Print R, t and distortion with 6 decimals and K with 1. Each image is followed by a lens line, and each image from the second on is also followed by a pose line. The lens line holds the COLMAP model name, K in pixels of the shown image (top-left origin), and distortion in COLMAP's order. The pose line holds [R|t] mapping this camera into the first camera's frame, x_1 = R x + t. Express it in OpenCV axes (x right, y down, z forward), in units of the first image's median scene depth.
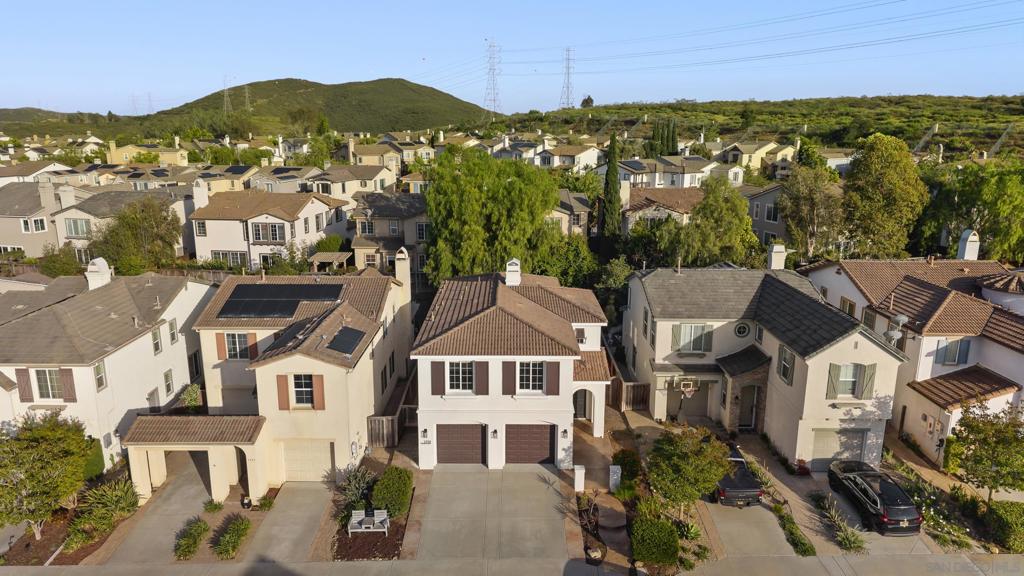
lens RADIAL K [[684.3, 0, 510.1], [0, 684.3, 291.9], [0, 0, 1]] dist [0.049469, -0.060786]
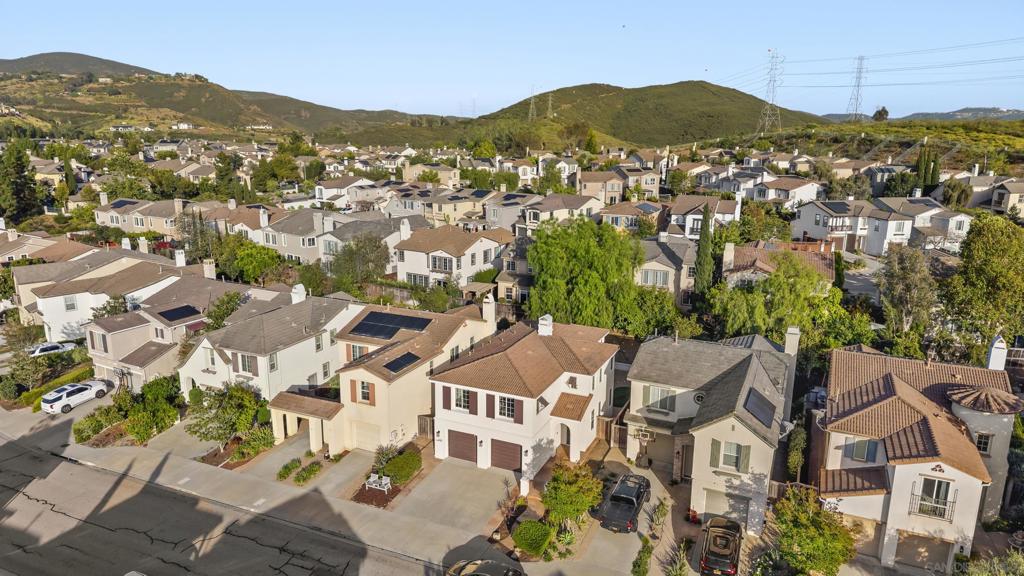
lens RADIAL K [[684.3, 0, 510.1], [0, 684.3, 291.9], [0, 0, 1]] dist [0.049469, -0.060786]
pose [[0.909658, 0.102425, -0.402531, 0.498517], [-0.101277, 0.994564, 0.024199, -0.126652], [0.402821, 0.018755, 0.915086, -0.244746]]
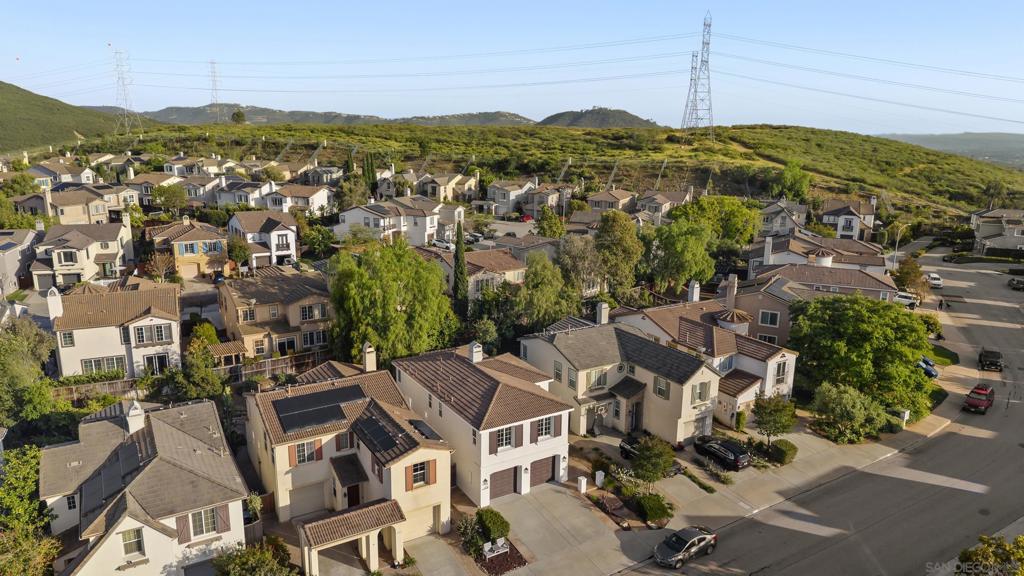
lens RADIAL K [[684.3, 0, 510.1], [0, 684.3, 291.9], [0, 0, 1]] dist [0.049469, -0.060786]
pose [[0.855891, -0.115460, 0.504103, -0.666242], [0.110859, 0.993062, 0.039231, -0.212078], [-0.505135, 0.022307, 0.862752, -0.249143]]
